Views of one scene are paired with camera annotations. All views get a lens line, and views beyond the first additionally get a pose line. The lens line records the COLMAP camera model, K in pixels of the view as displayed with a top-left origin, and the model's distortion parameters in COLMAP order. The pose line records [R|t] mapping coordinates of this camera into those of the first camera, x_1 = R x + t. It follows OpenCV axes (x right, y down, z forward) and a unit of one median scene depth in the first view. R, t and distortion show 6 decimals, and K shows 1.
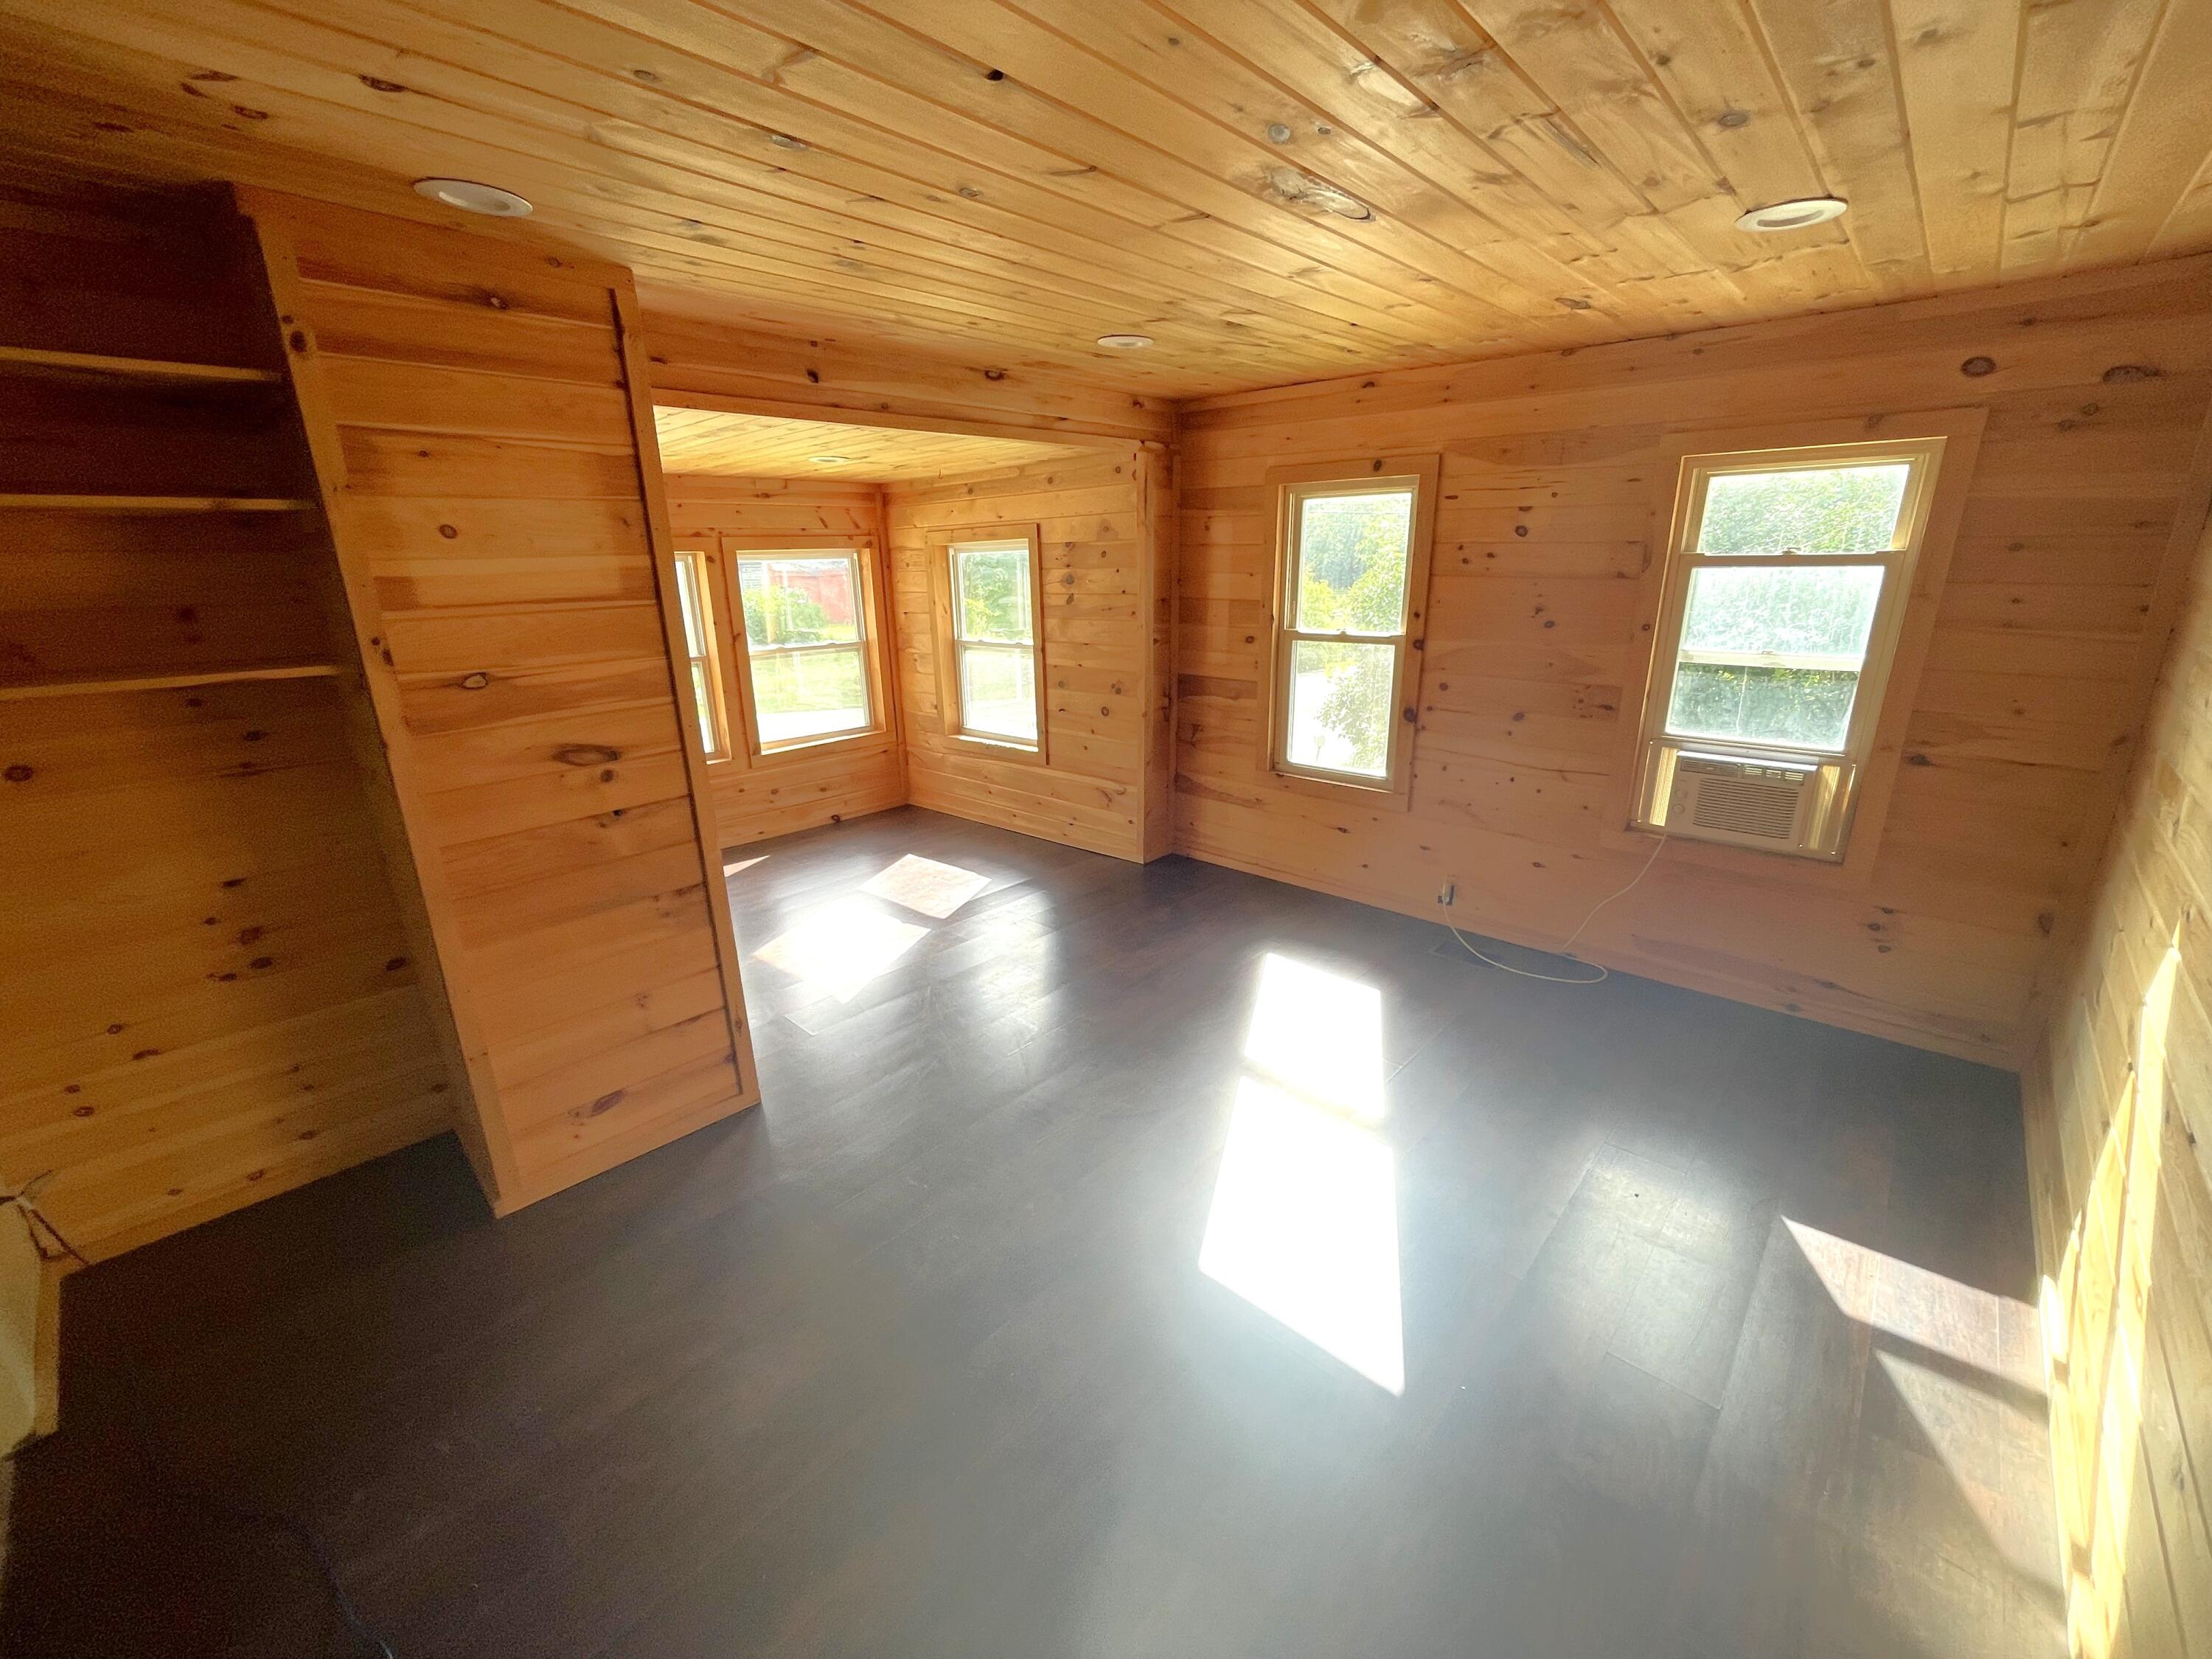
lens RADIAL K [[888.0, 0, 1095.4], [0, 888.0, 848.1], [0, 0, 1]] dist [-0.002265, -0.000522]
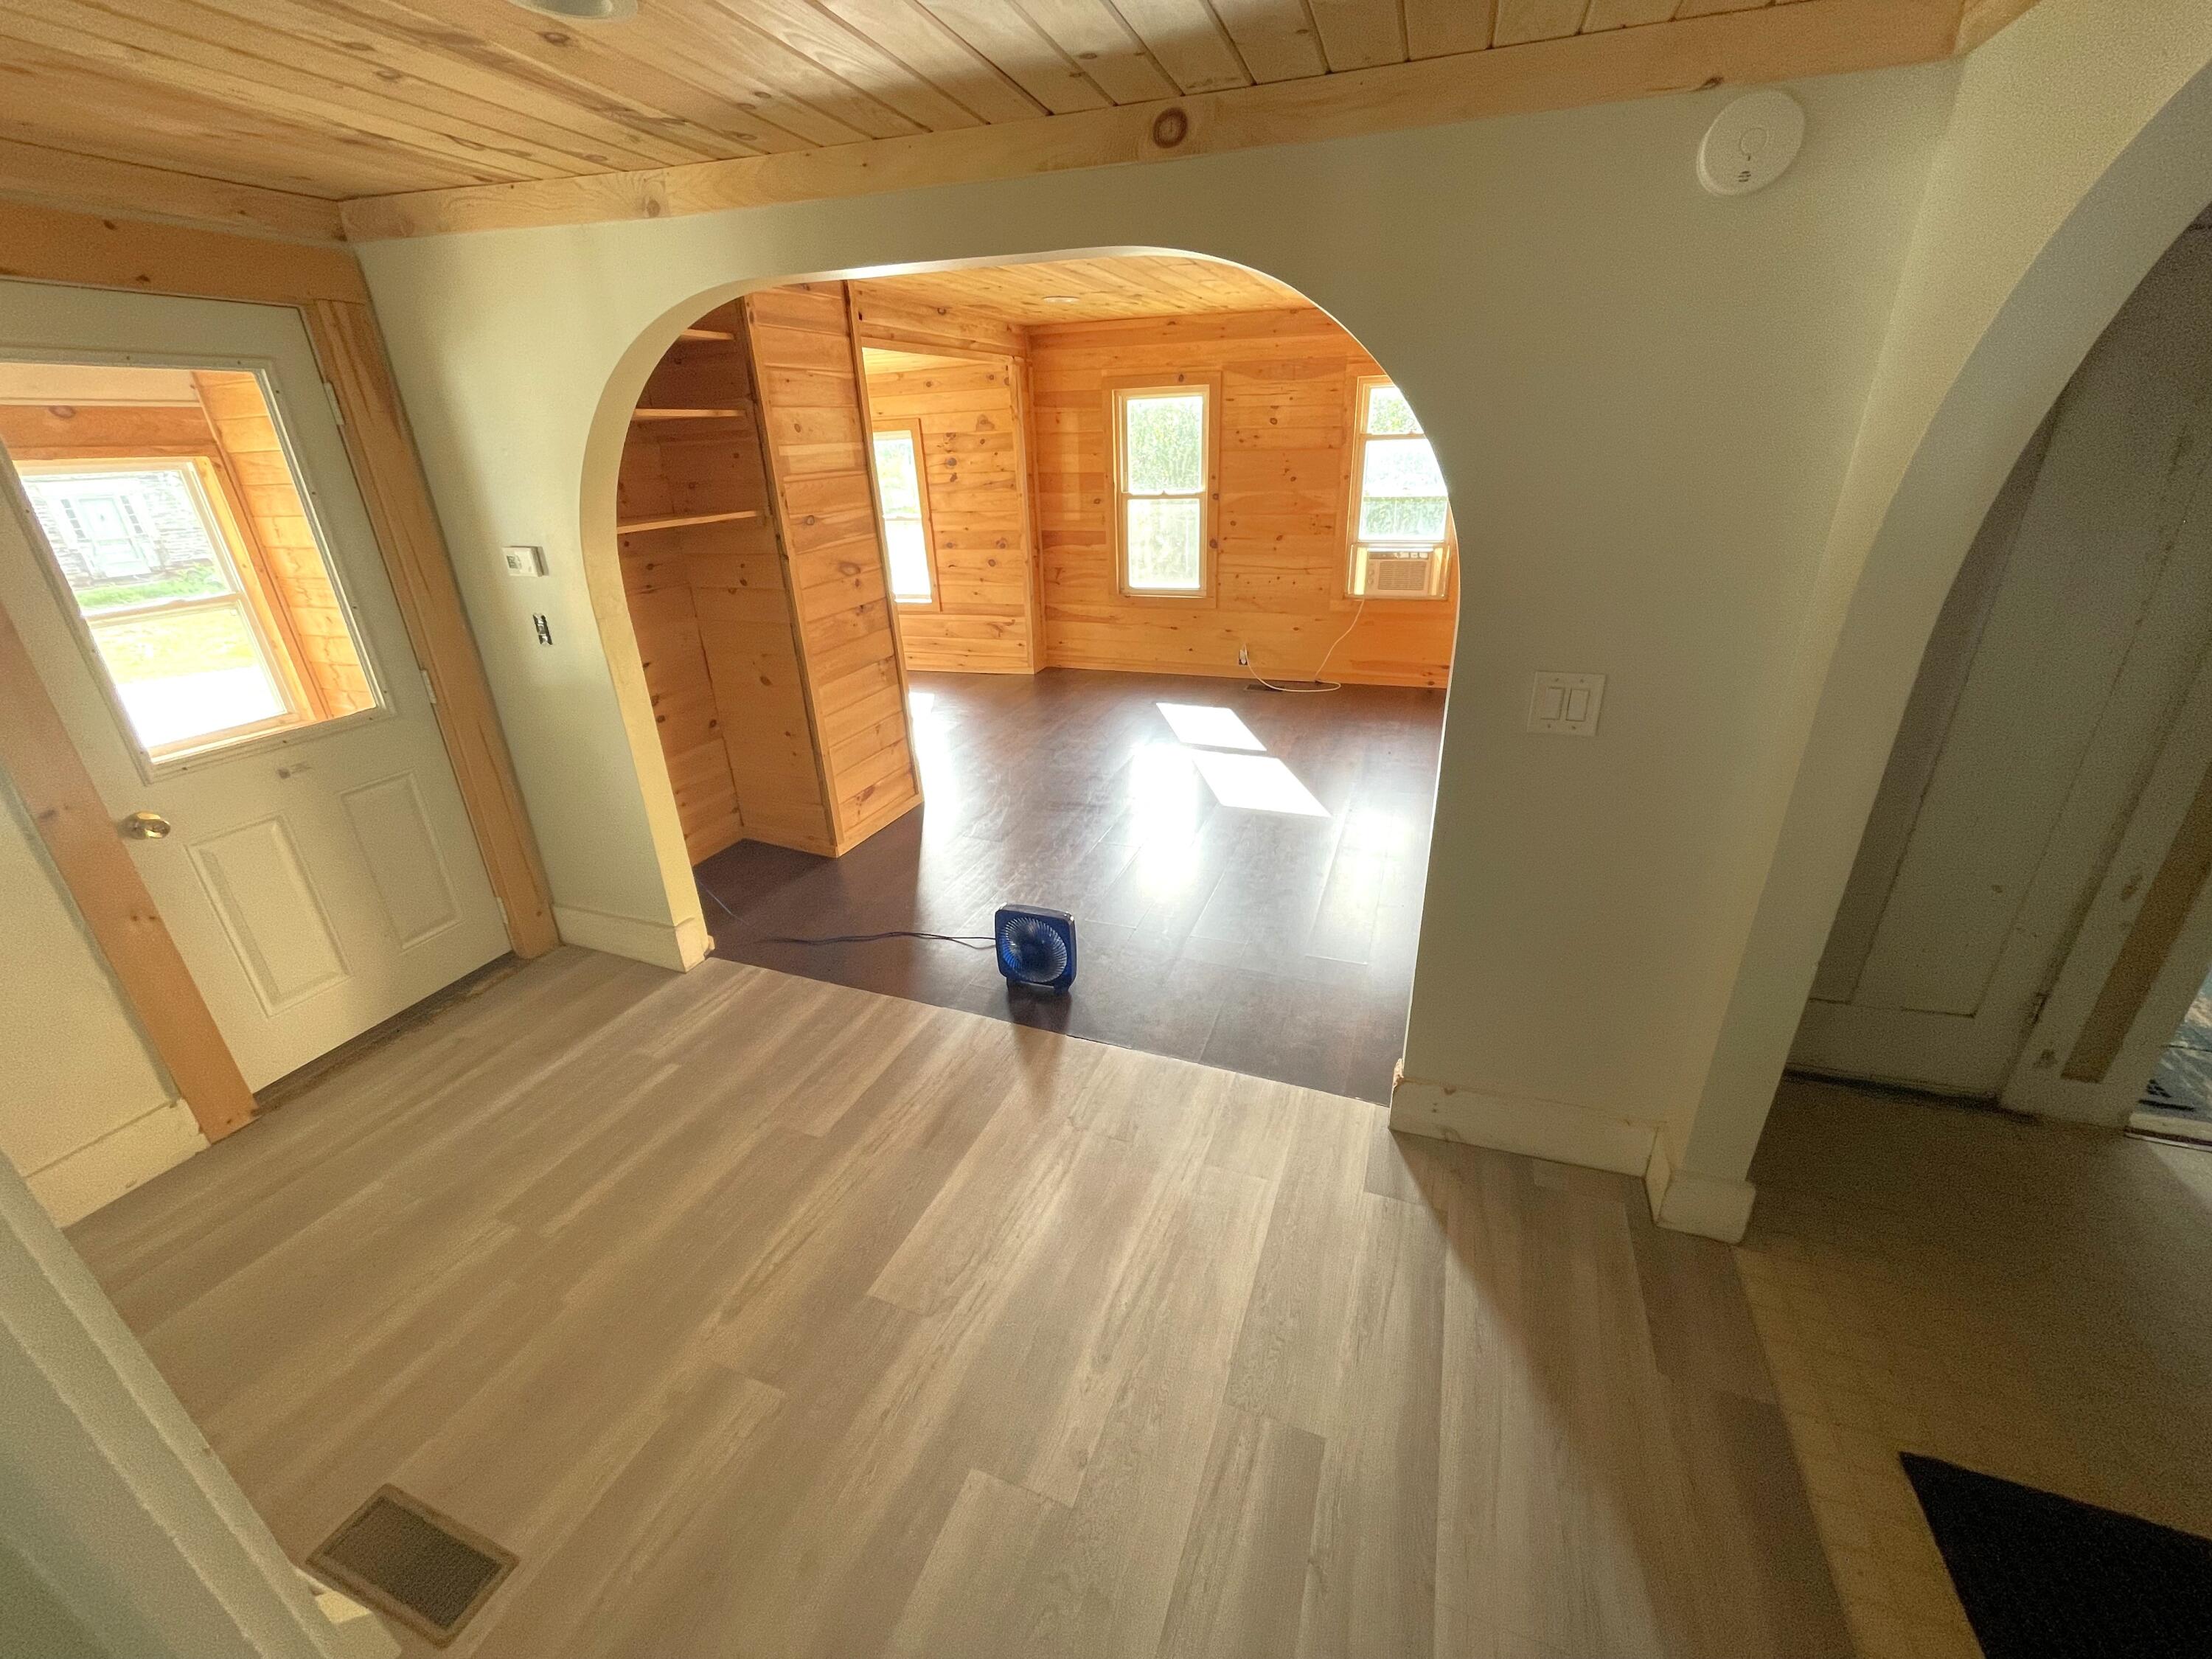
lens RADIAL K [[888.0, 0, 1099.8], [0, 888.0, 839.5], [0, 0, 1]] dist [-0.002265, -0.000522]
pose [[0.923122, -0.171856, 0.343963, -0.442922], [0.137825, 0.983007, 0.121254, 0.140262], [-0.358956, -0.064525, 0.931121, -0.405533]]
